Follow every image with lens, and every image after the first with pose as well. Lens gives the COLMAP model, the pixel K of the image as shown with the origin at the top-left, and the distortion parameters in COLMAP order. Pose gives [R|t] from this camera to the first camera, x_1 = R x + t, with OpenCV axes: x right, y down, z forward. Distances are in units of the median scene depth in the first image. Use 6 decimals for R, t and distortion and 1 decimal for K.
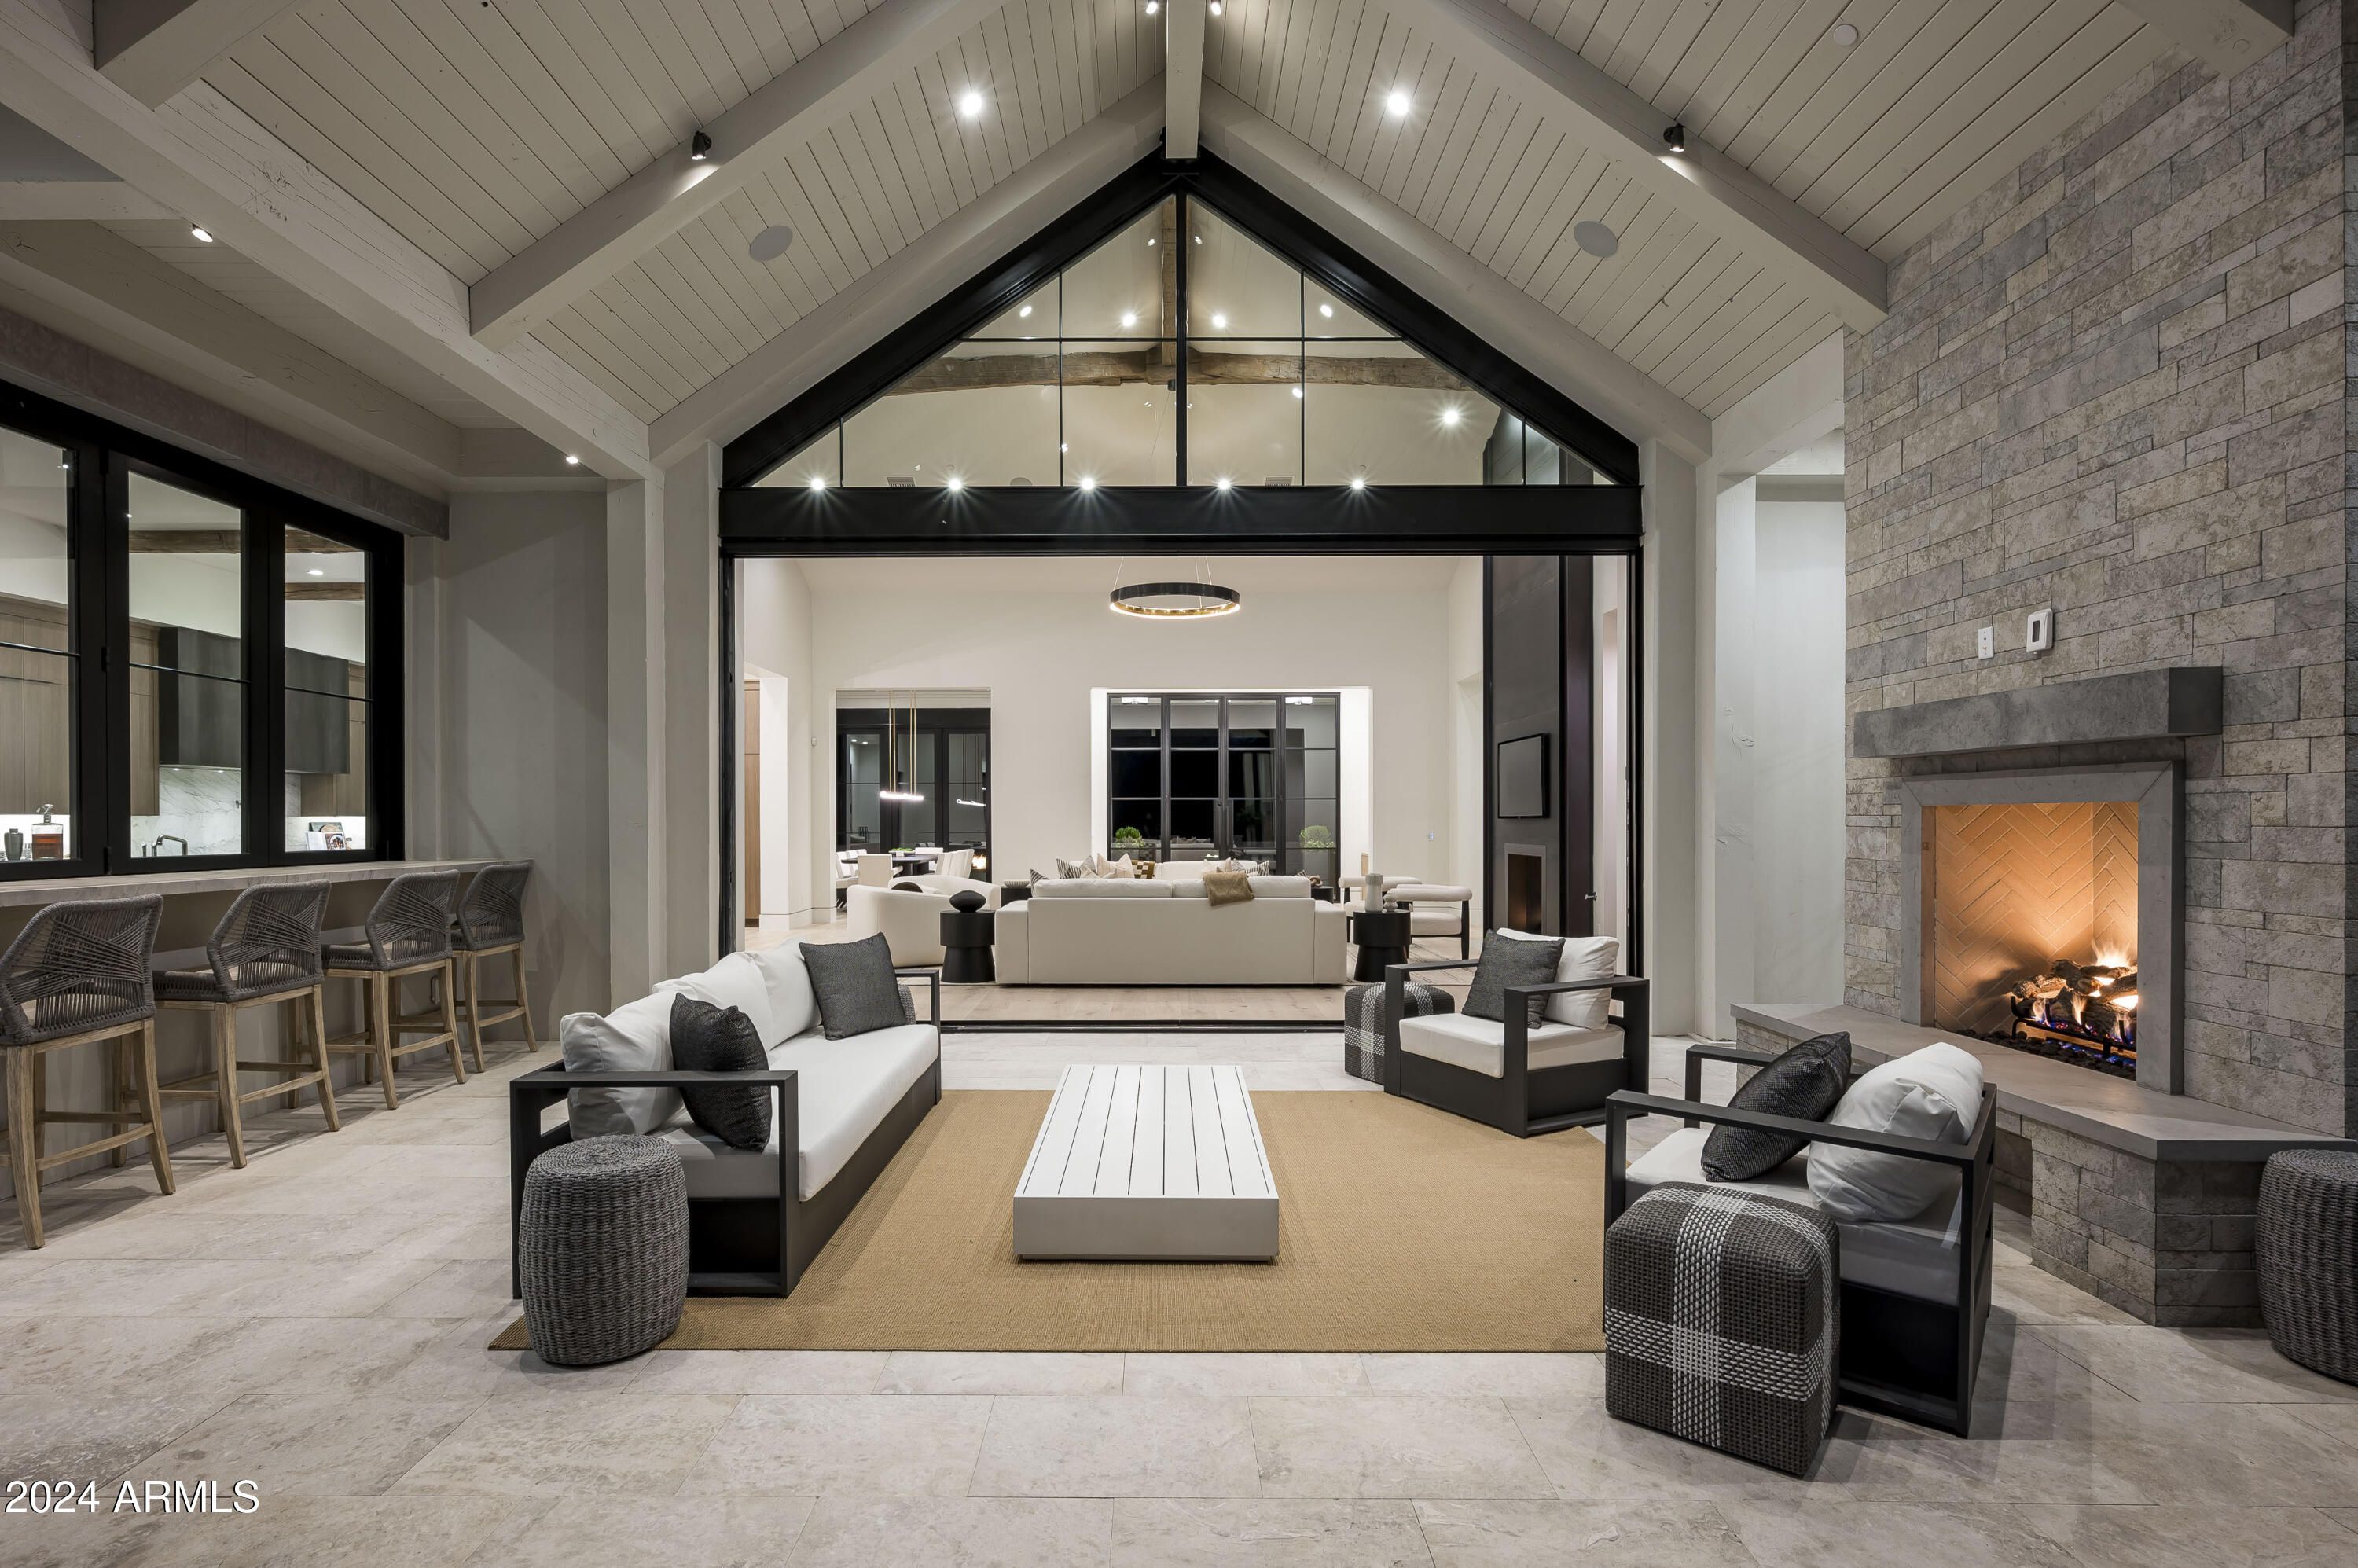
lens RADIAL K [[1113.3, 0, 1170.2], [0, 1113.3, 826.3], [0, 0, 1]] dist [-0.000301, 0.000066]
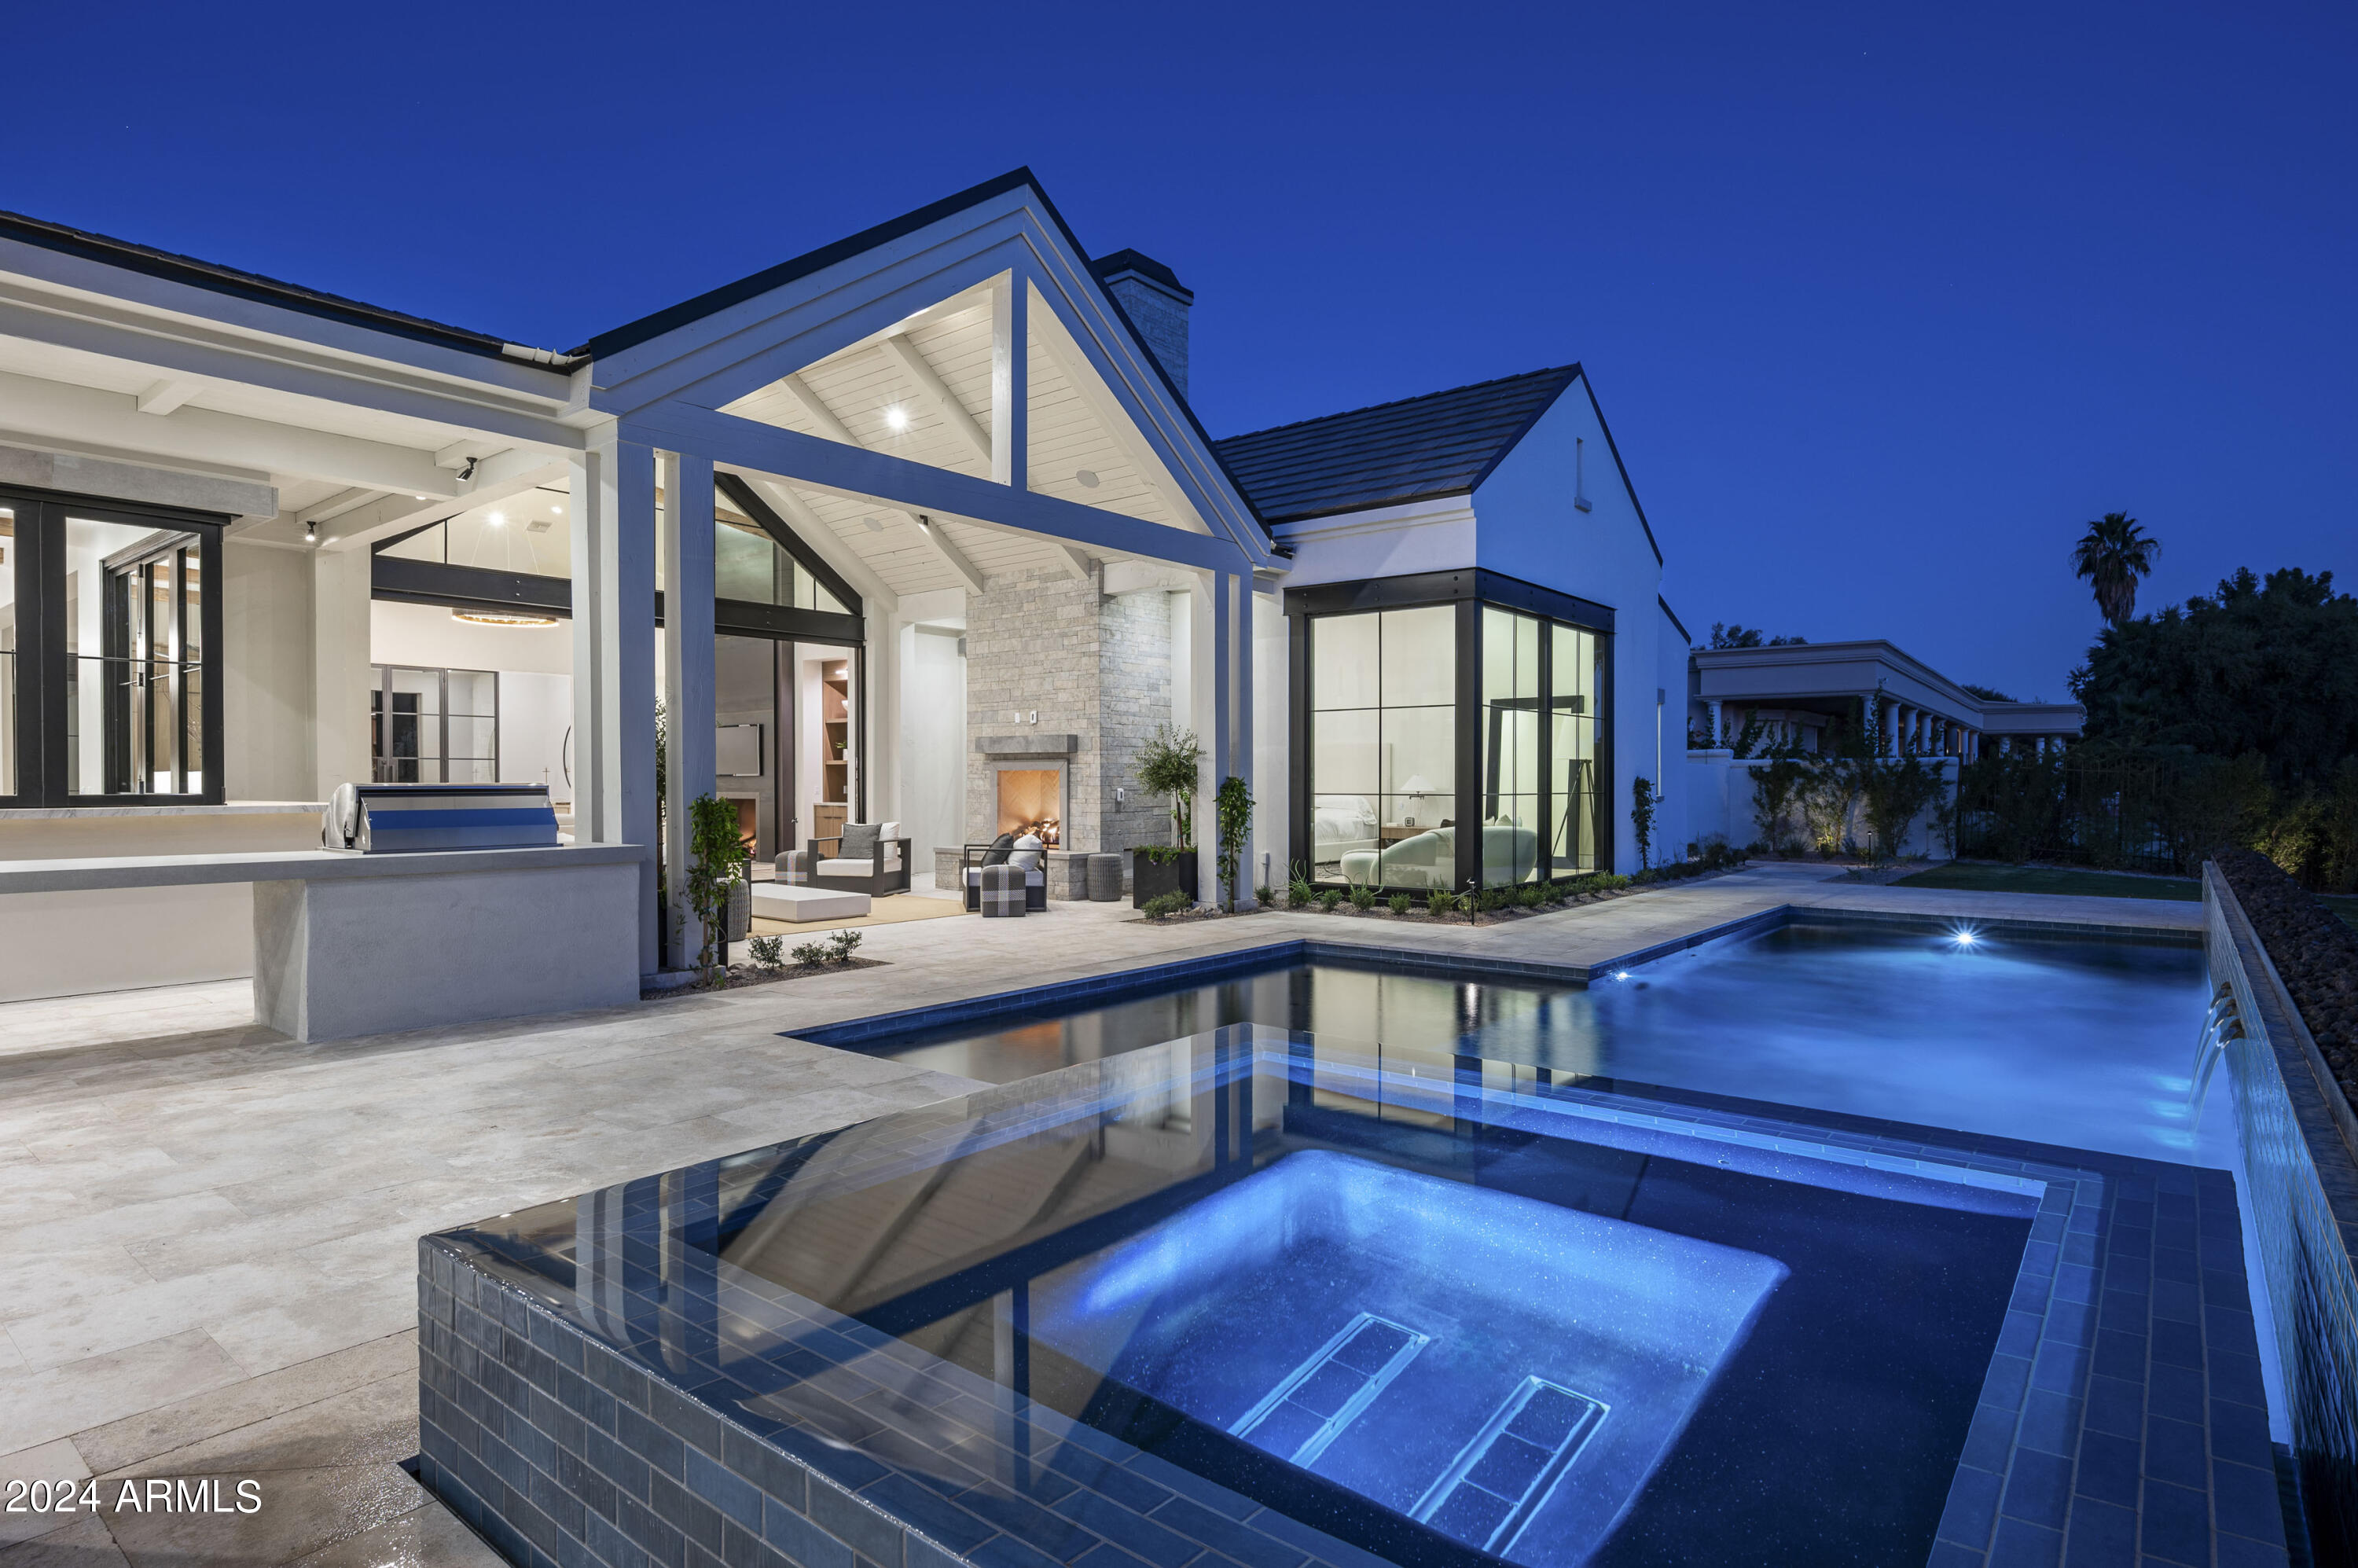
lens RADIAL K [[1231.0, 0, 1179.0], [0, 1231.0, 784.0], [0, 0, 1]] dist [-0.000075, -0.000013]
pose [[0.620913, -0.004169, 0.783869, -1.593475], [0.005984, 0.999982, 0.000578, 0.017942], [-0.783857, 0.004332, 0.620927, -1.404376]]
